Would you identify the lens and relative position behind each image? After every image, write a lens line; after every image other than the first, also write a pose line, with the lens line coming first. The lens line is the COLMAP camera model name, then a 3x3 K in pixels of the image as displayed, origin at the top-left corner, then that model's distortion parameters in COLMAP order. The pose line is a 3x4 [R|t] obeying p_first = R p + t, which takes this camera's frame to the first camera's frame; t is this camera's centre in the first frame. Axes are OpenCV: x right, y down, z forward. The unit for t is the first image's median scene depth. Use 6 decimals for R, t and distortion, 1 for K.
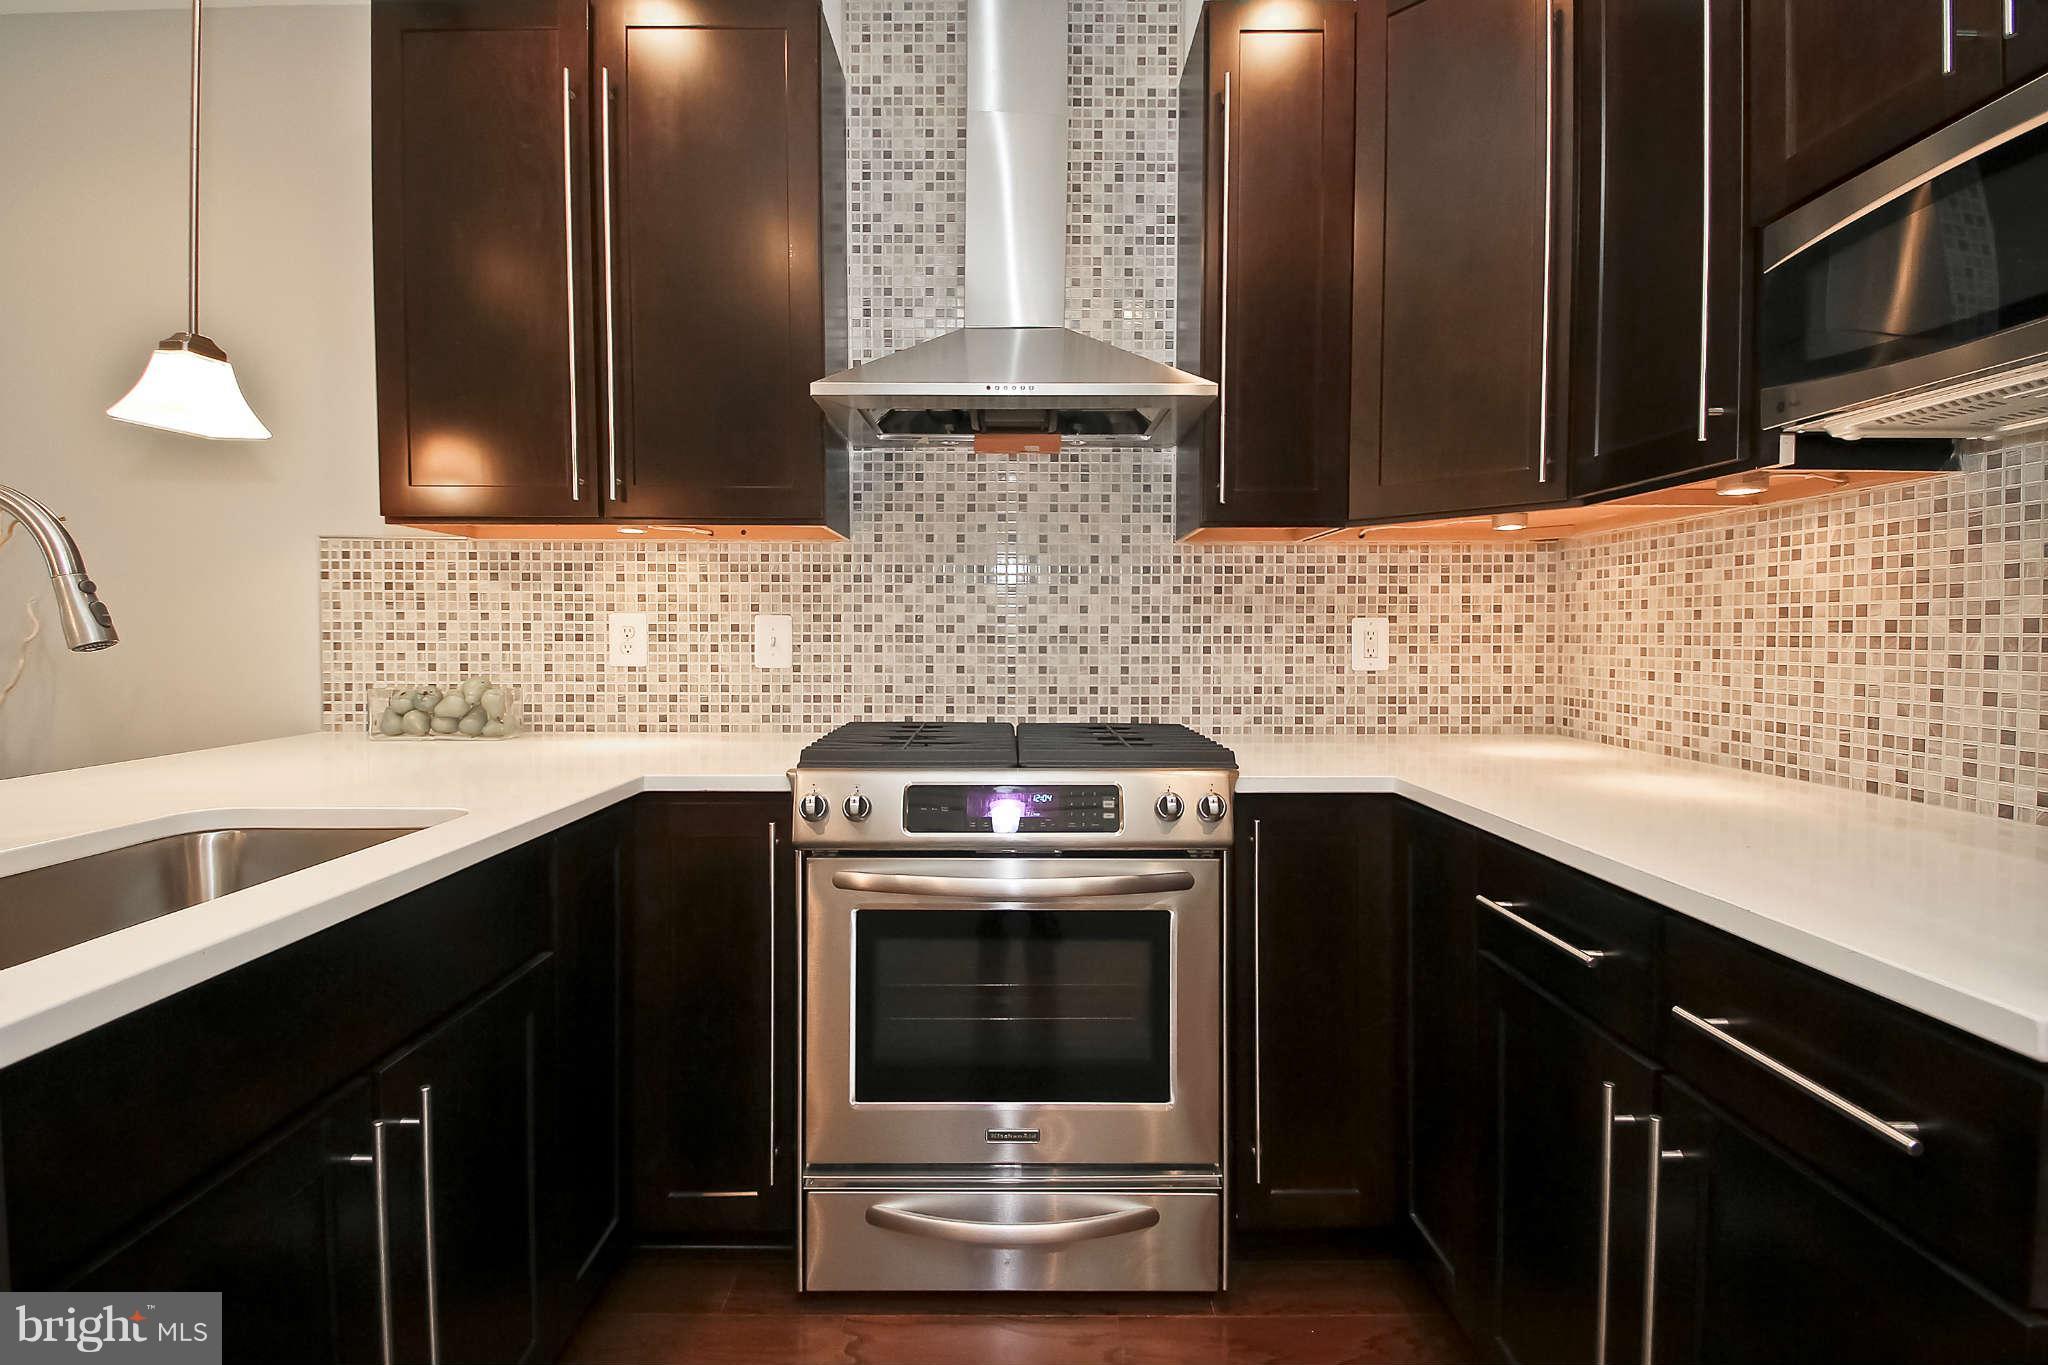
lens RADIAL K [[953.7, 0, 1017.1], [0, 953.7, 659.3], [0, 0, 1]] dist [0.050947, -0.036362]
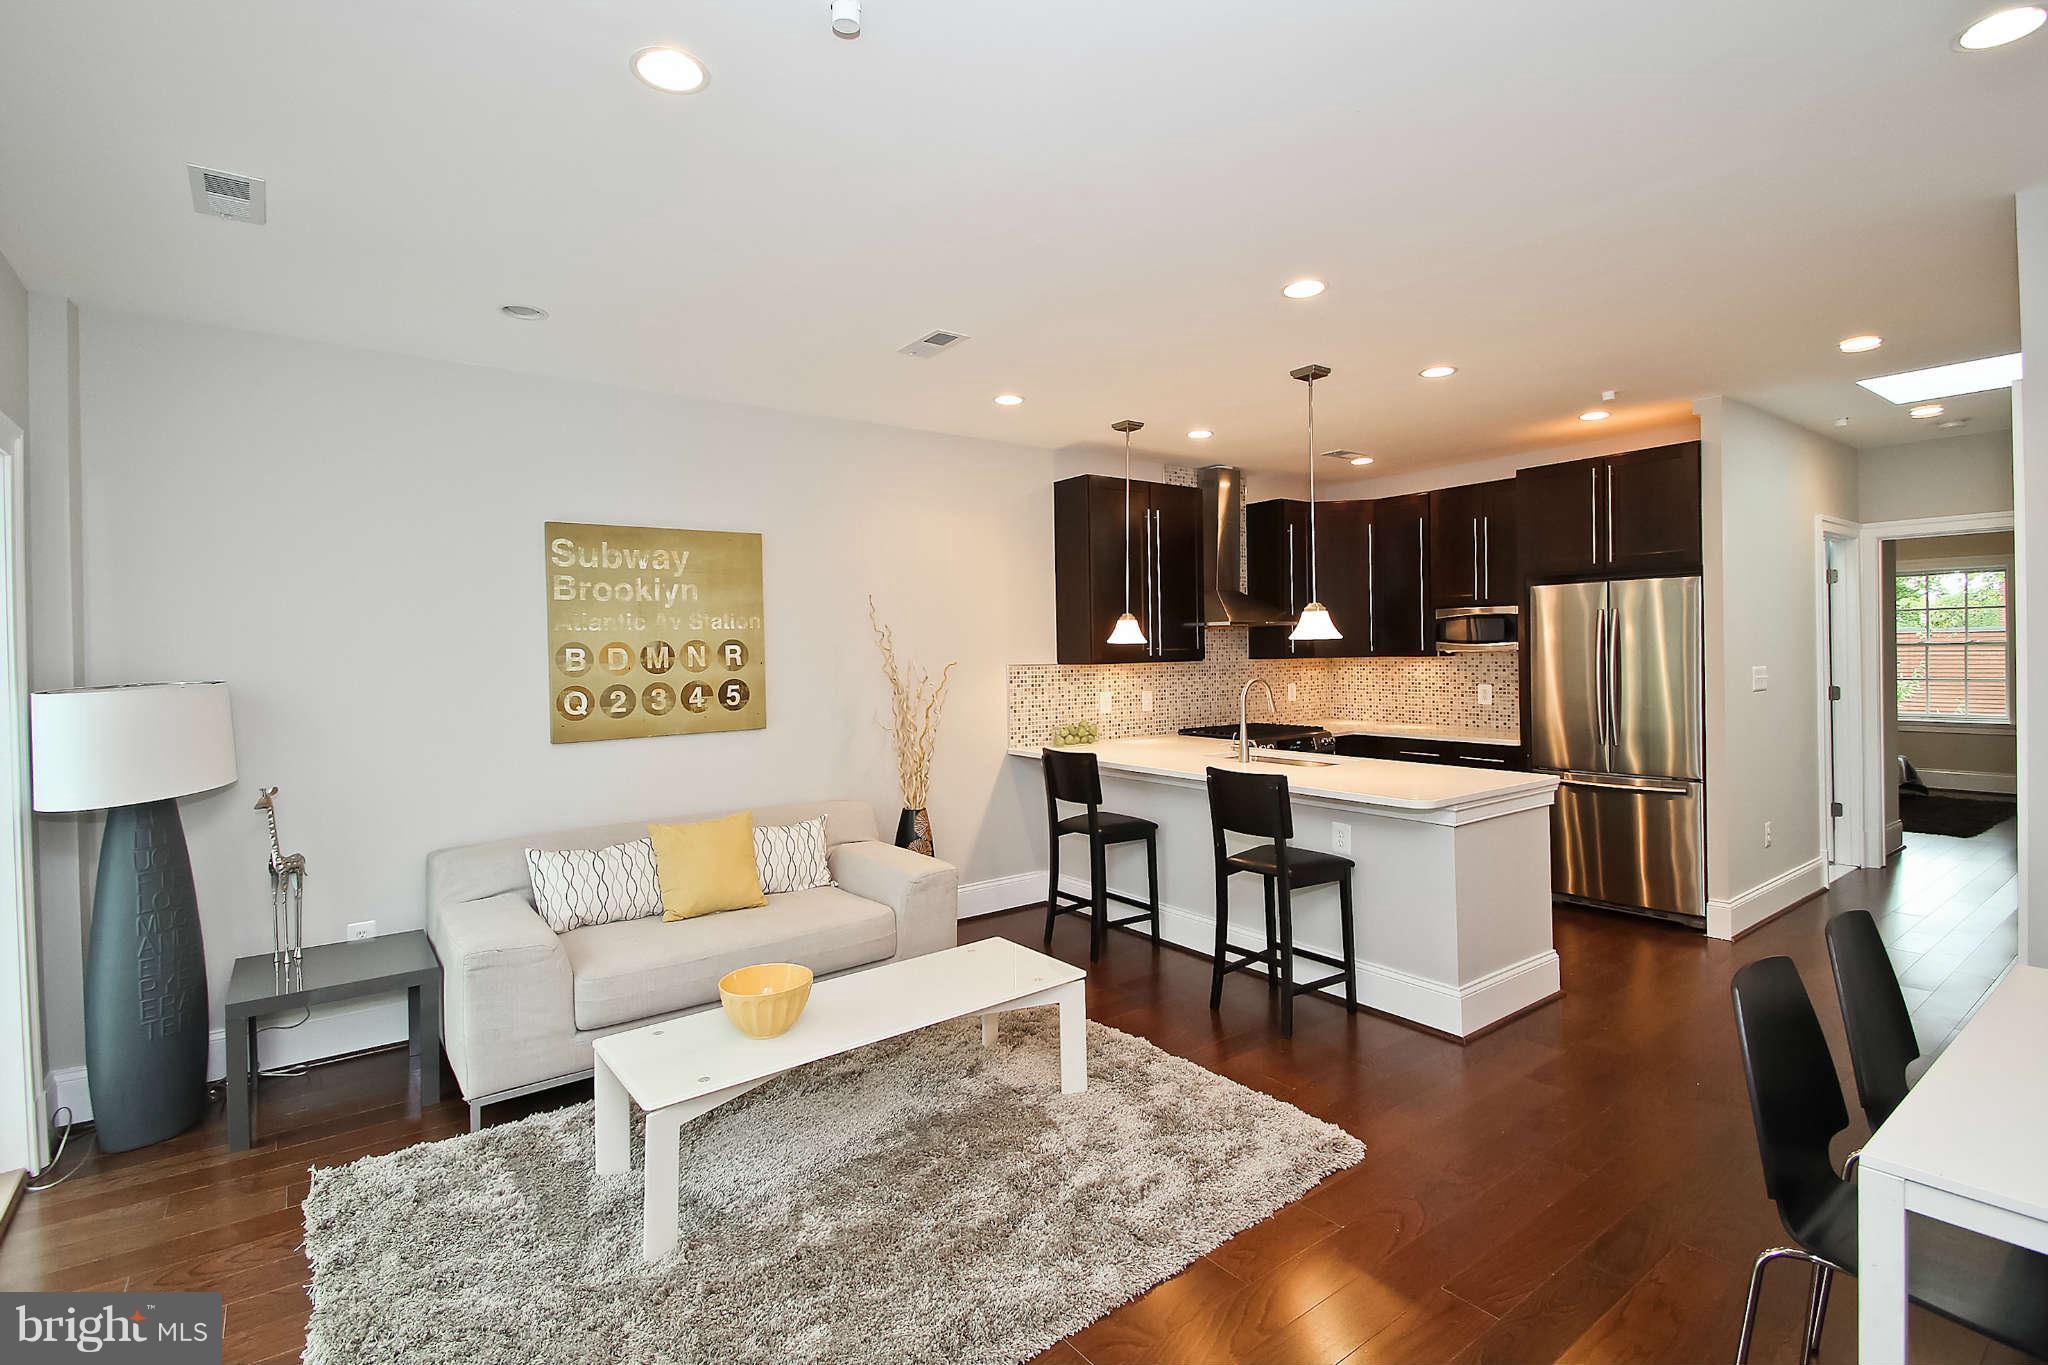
lens RADIAL K [[953.7, 0, 1017.1], [0, 953.7, 659.3], [0, 0, 1]] dist [0.050947, -0.036362]
pose [[0.801552, -0.021473, 0.597540, -2.098546], [0.035847, 0.999283, -0.012176, -0.113379], [-0.596850, 0.031180, 0.801747, -0.879577]]
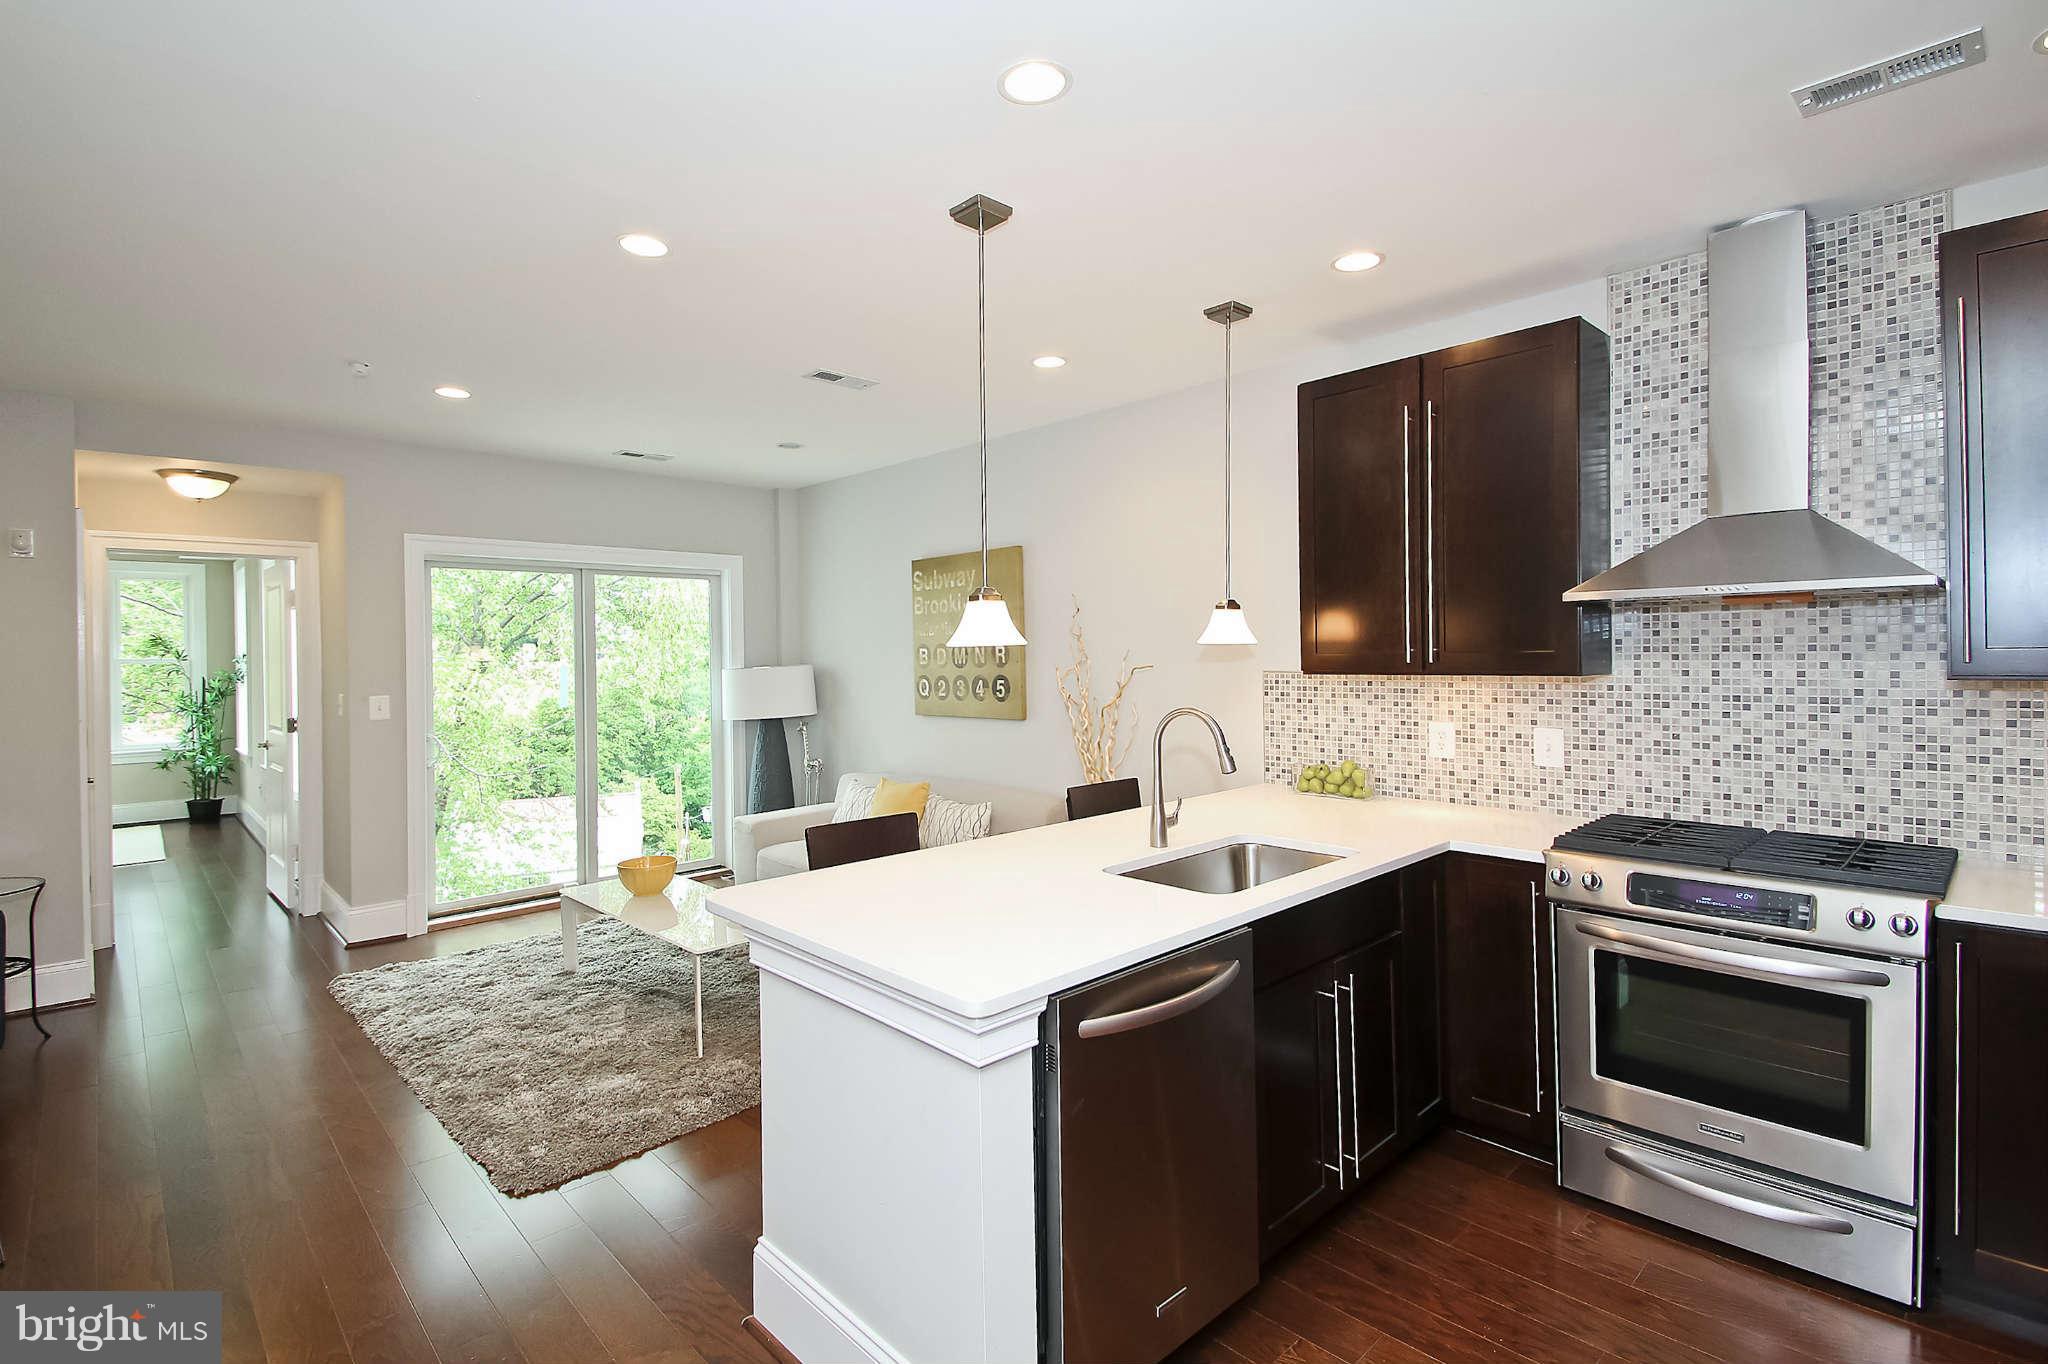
lens RADIAL K [[953.7, 0, 1017.1], [0, 953.7, 658.8], [0, 0, 1]] dist [0.050947, -0.036362]
pose [[0.691887, -0.007364, -0.721968, 0.220557], [-0.007652, 0.999817, -0.017531, -0.116140], [0.721965, 0.017653, 0.691704, -0.517776]]
